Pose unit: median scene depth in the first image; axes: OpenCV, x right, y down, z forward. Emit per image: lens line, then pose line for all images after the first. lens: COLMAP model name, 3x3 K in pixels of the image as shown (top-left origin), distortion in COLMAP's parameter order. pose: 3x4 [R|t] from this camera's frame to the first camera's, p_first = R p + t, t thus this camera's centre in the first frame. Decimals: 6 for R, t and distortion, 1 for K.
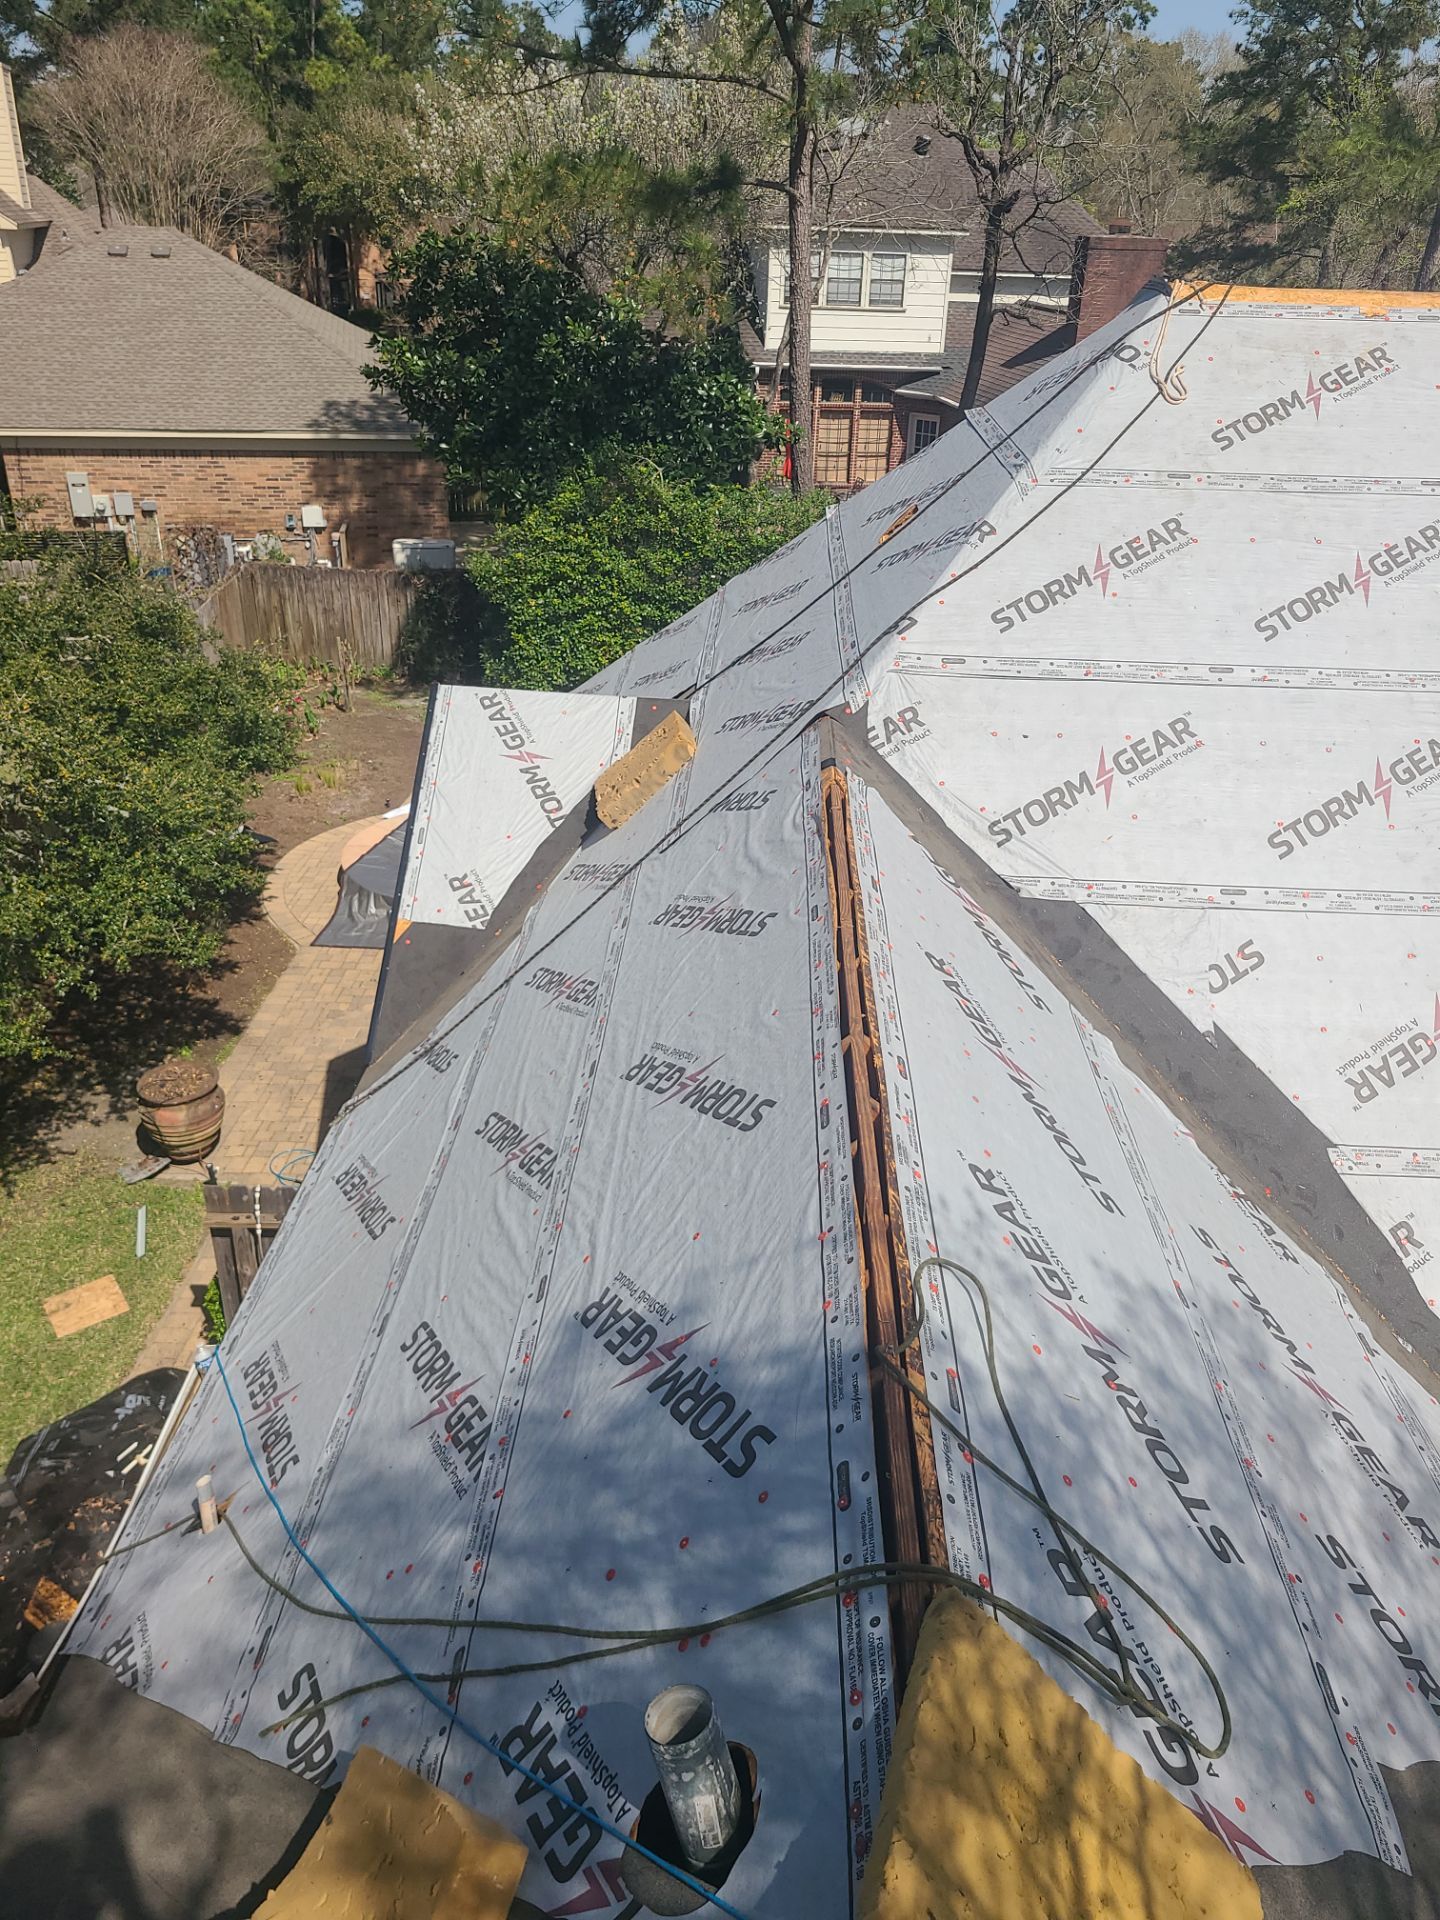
lens RADIAL K [[1420.5, 0, 749.9], [0, 1420.5, 951.9], [0, 0, 1]] dist [0.035079, -0.031659]
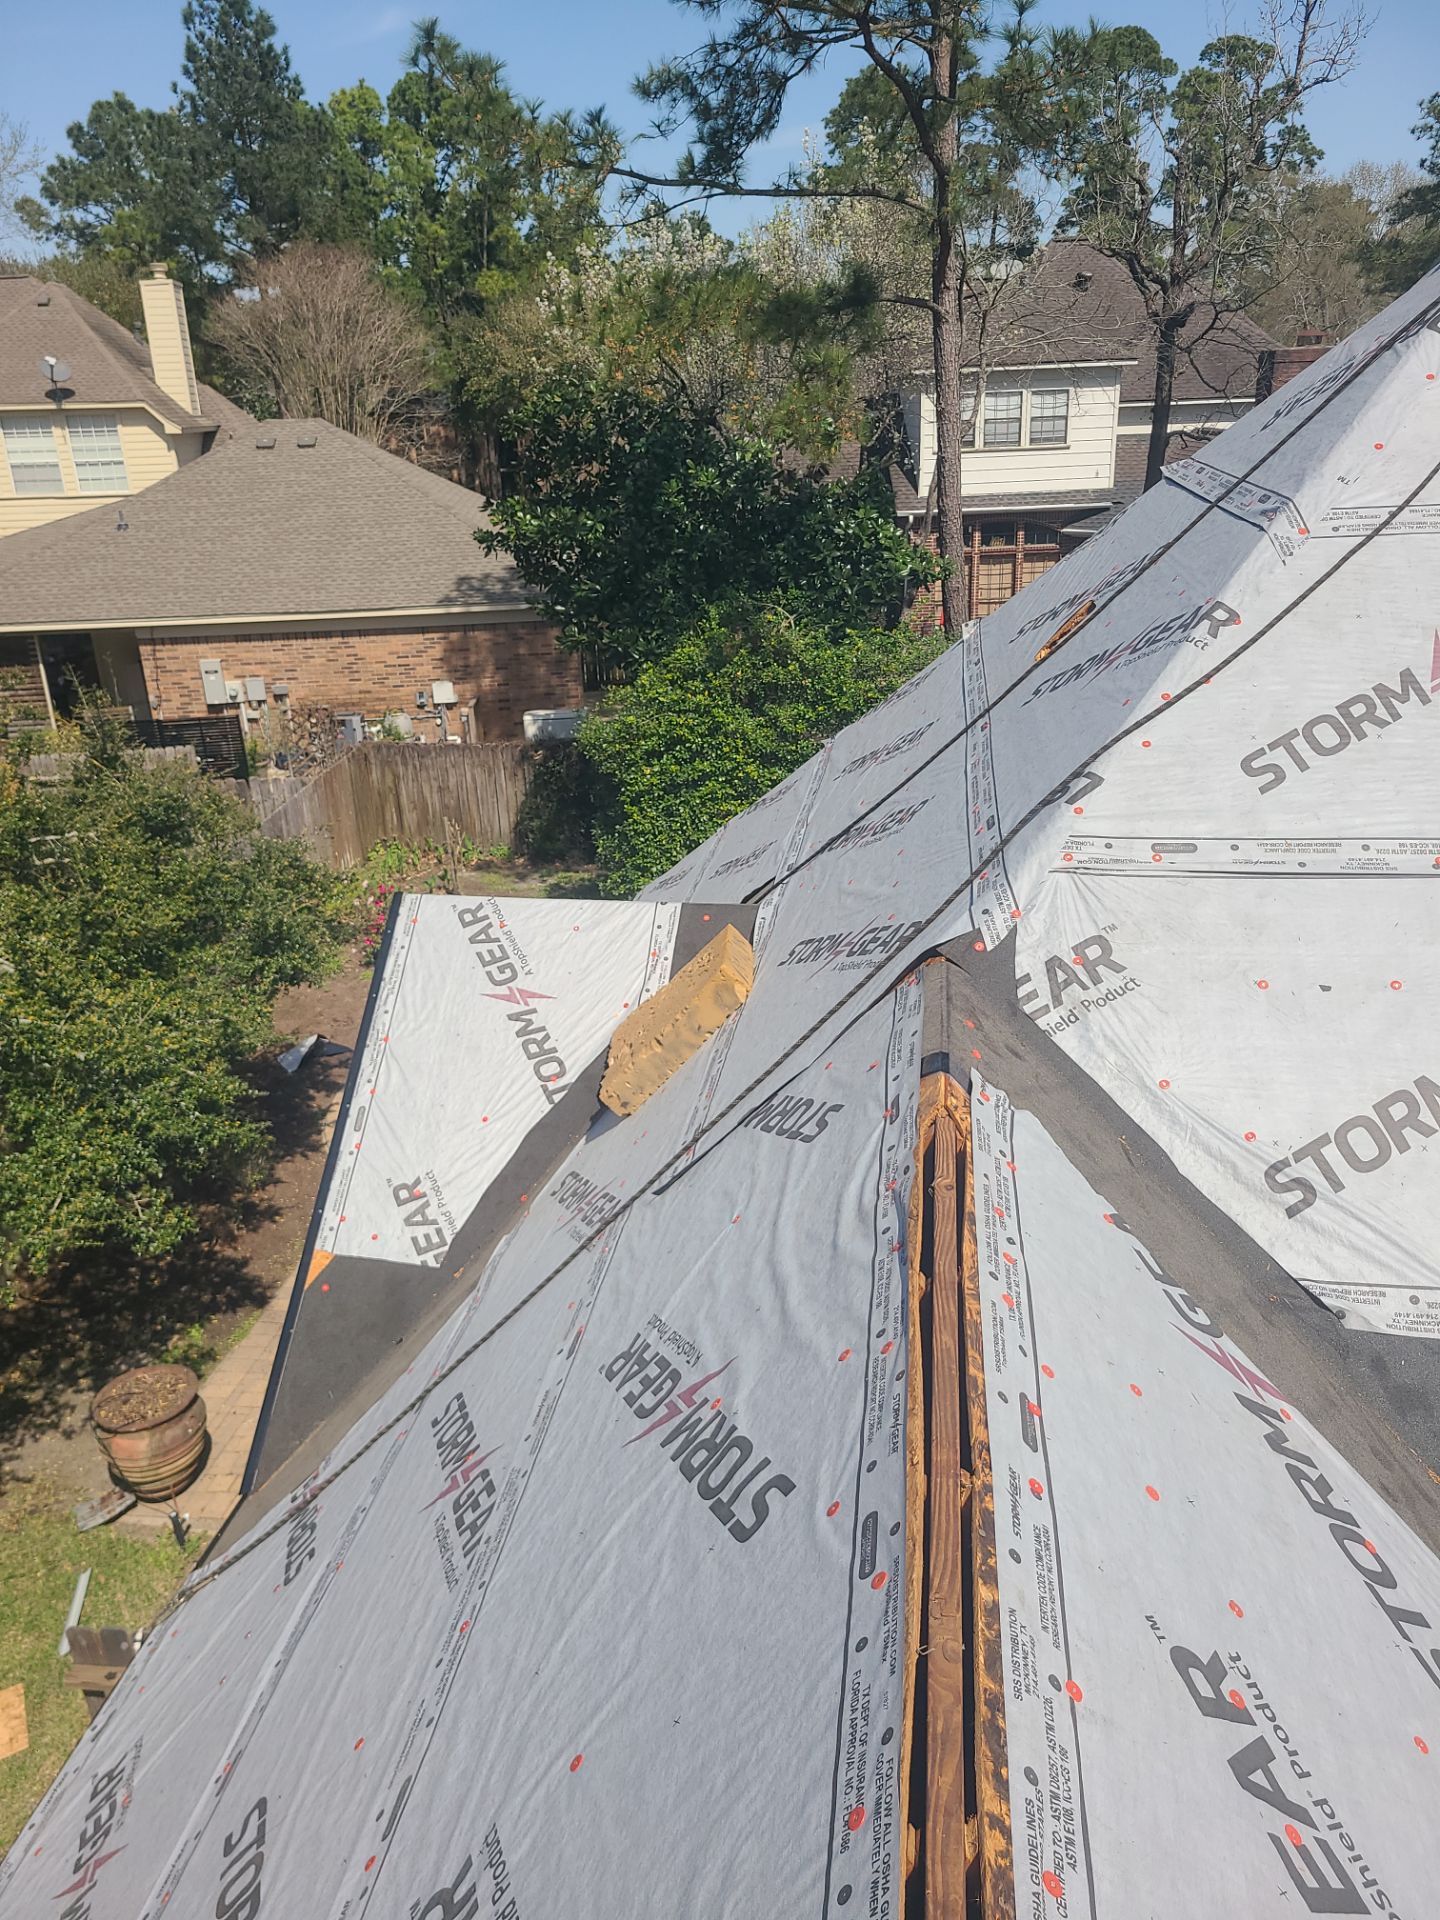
lens RADIAL K [[1475.7, 0, 728.4], [0, 1475.7, 987.3], [0, 0, 1]] dist [0.040825, -0.000635]
pose [[0.991381, -0.023409, -0.128902, 0.046227], [0.011652, 0.995763, -0.091220, -0.102954], [0.130491, 0.088932, 0.987453, 0.428088]]
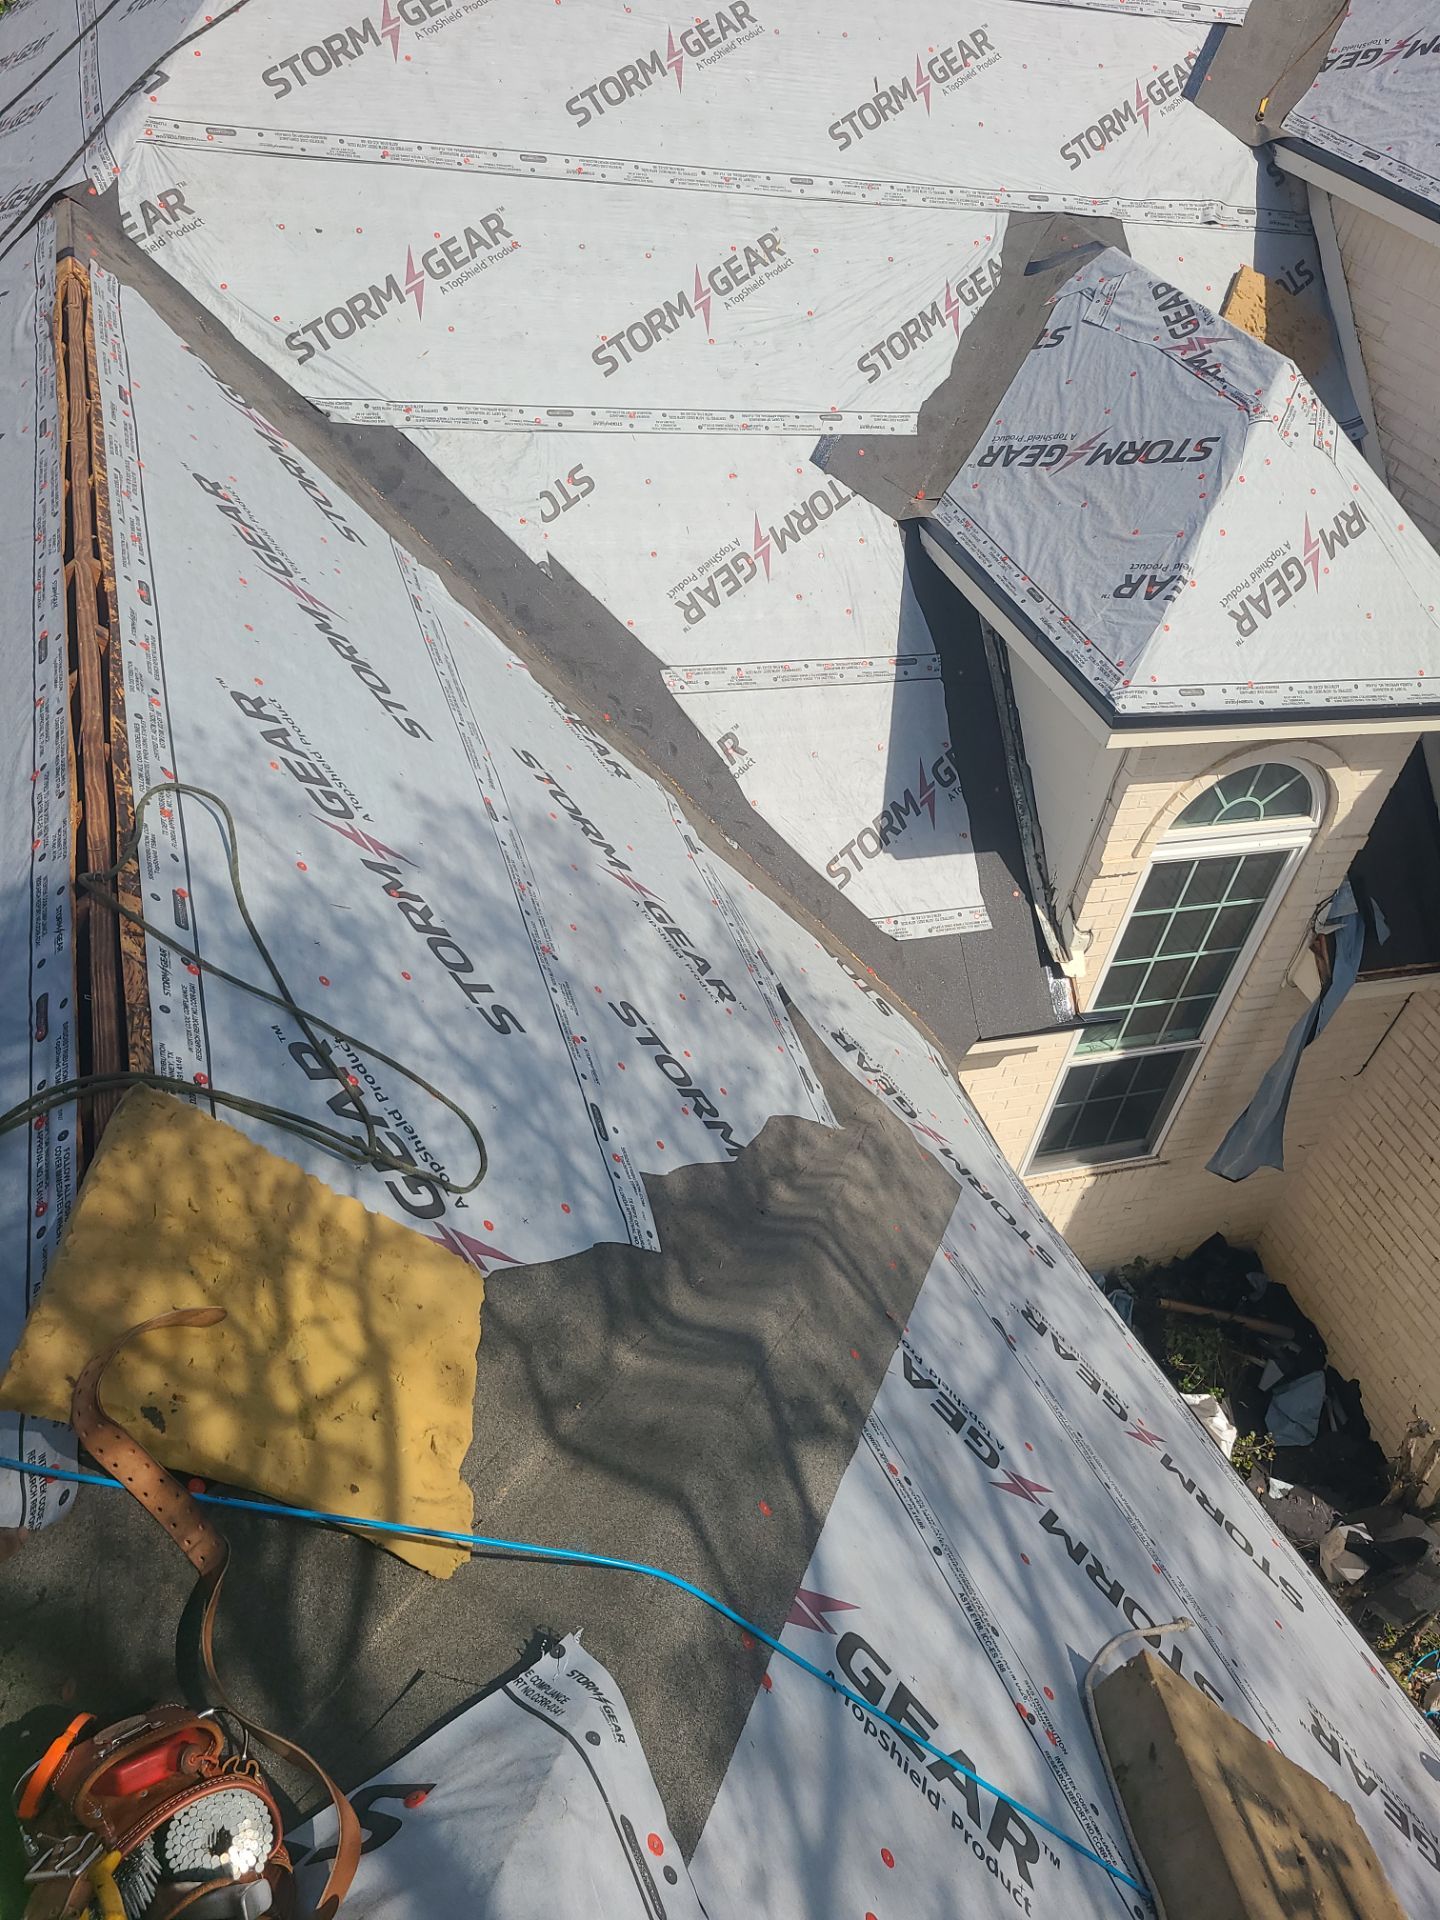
lens RADIAL K [[1421.9, 0, 770.3], [0, 1421.9, 939.4], [0, 0, 1]] dist [0.043959, -0.039951]
pose [[0.922425, -0.152099, 0.354963, 0.069190], [0.052074, 0.959766, 0.275930, 0.037087], [-0.382650, -0.236041, 0.893232, 0.002638]]
